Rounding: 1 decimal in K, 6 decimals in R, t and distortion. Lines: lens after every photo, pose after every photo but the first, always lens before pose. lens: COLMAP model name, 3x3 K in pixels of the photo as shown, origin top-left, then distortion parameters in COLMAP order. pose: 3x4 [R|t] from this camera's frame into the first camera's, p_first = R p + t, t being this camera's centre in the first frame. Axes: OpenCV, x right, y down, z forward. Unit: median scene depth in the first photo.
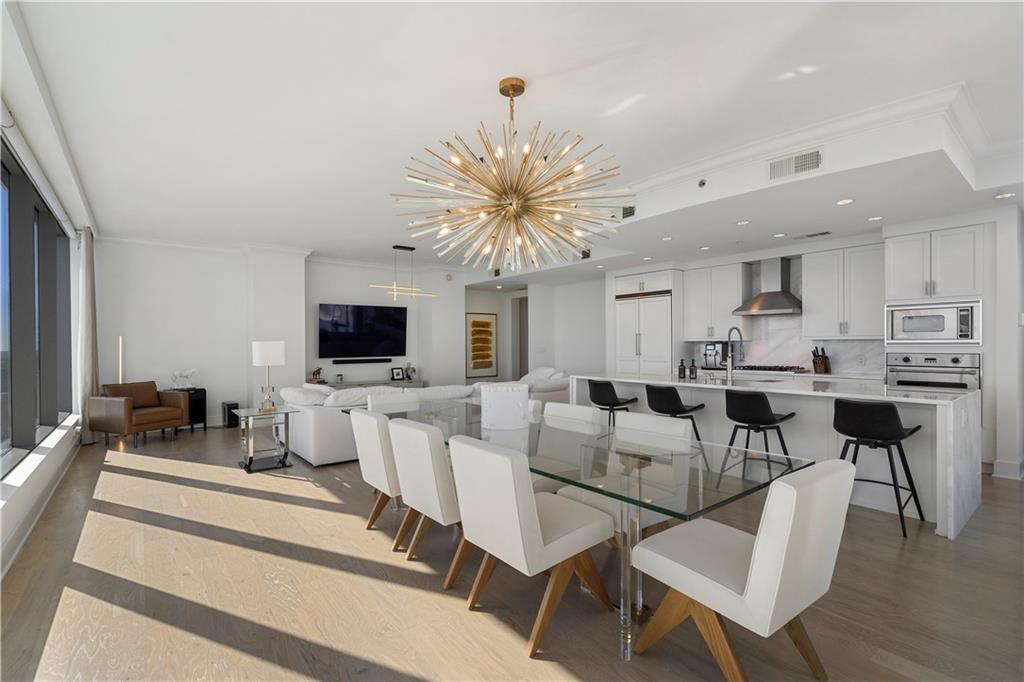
lens RADIAL K [[468.1, 0, 507.4], [0, 468.1, 343.7], [0, 0, 1]] dist [-0.004945, -0.000314]
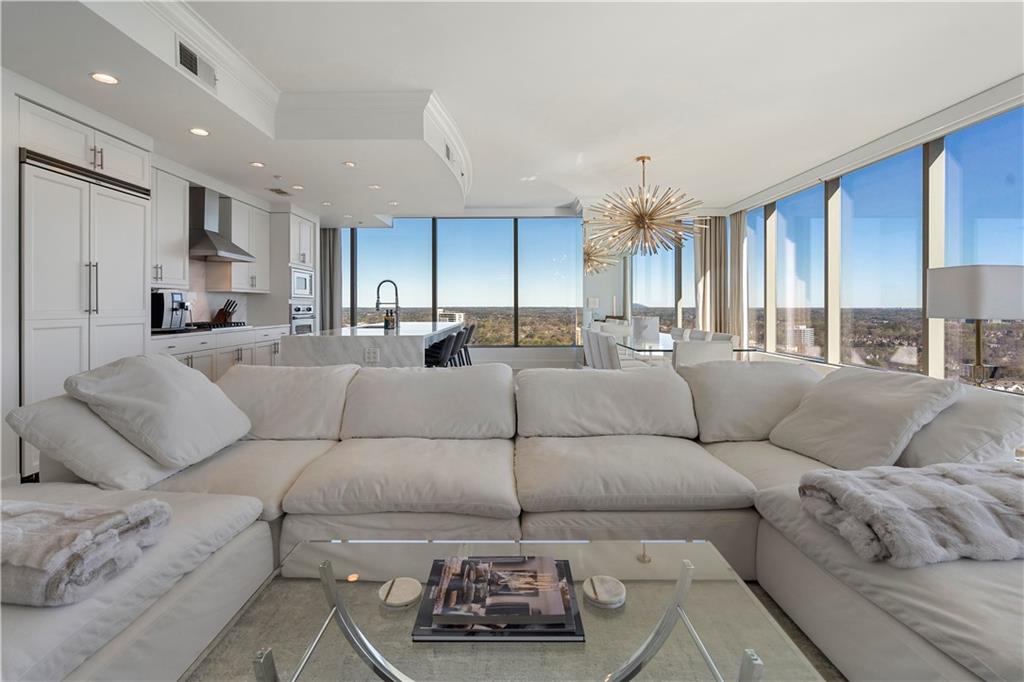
lens RADIAL K [[484.1, 0, 507.3], [0, 484.1, 302.9], [0, 0, 1]] dist [0.000633, 0.000063]
pose [[-0.783559, 0.010974, 0.621220, -0.329804], [0.004699, 0.999920, -0.011737, 0.024141], [-0.621299, -0.006277, -0.783548, 1.230323]]
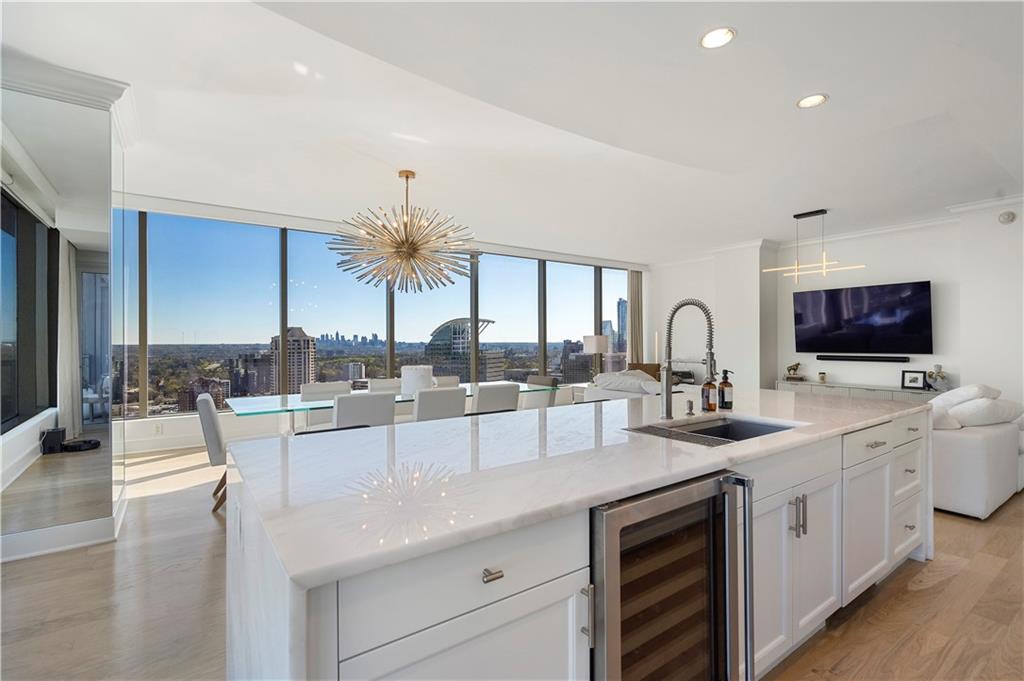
lens RADIAL K [[468.8, 0, 507.4], [0, 468.8, 341.0], [0, 0, 1]] dist [0.001501, 0.000451]
pose [[-0.054860, 0.007745, -0.998464, 0.662384], [0.005891, 0.999955, 0.007433, -0.001538], [0.998477, -0.005475, -0.054903, 0.605516]]
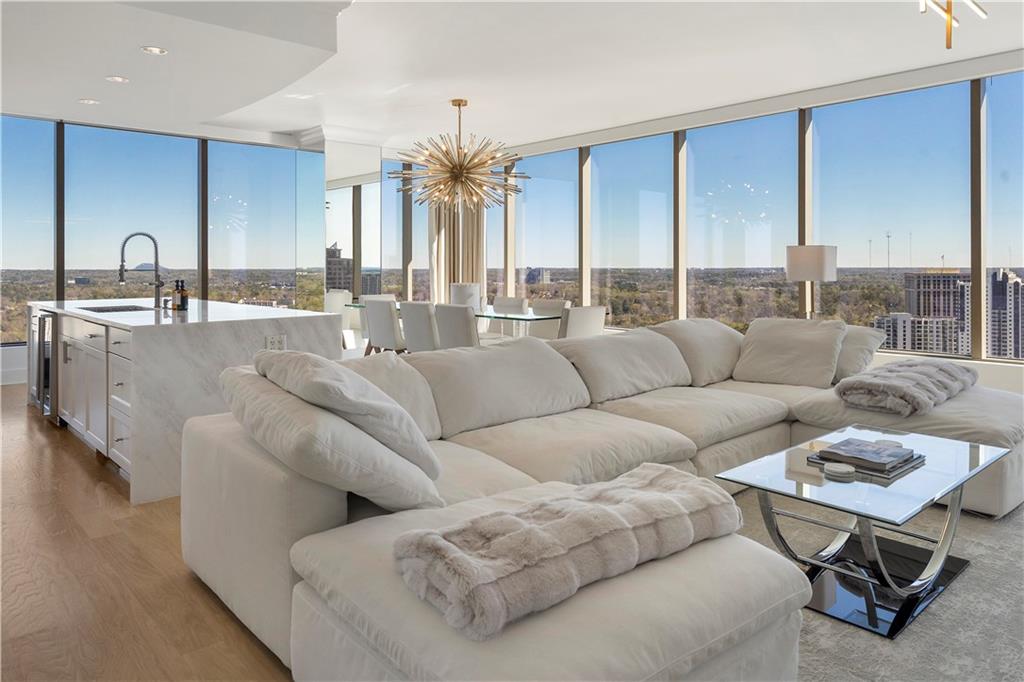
lens RADIAL K [[694.2, 0, 508.5], [0, 694.2, 262.6], [0, 0, 1]] dist [0.005681, -0.001100]
pose [[-0.997867, 0.009774, -0.064538, 0.001443], [0.010204, 0.999928, -0.006333, 0.015001], [0.064471, -0.006978, -0.997895, 1.474612]]
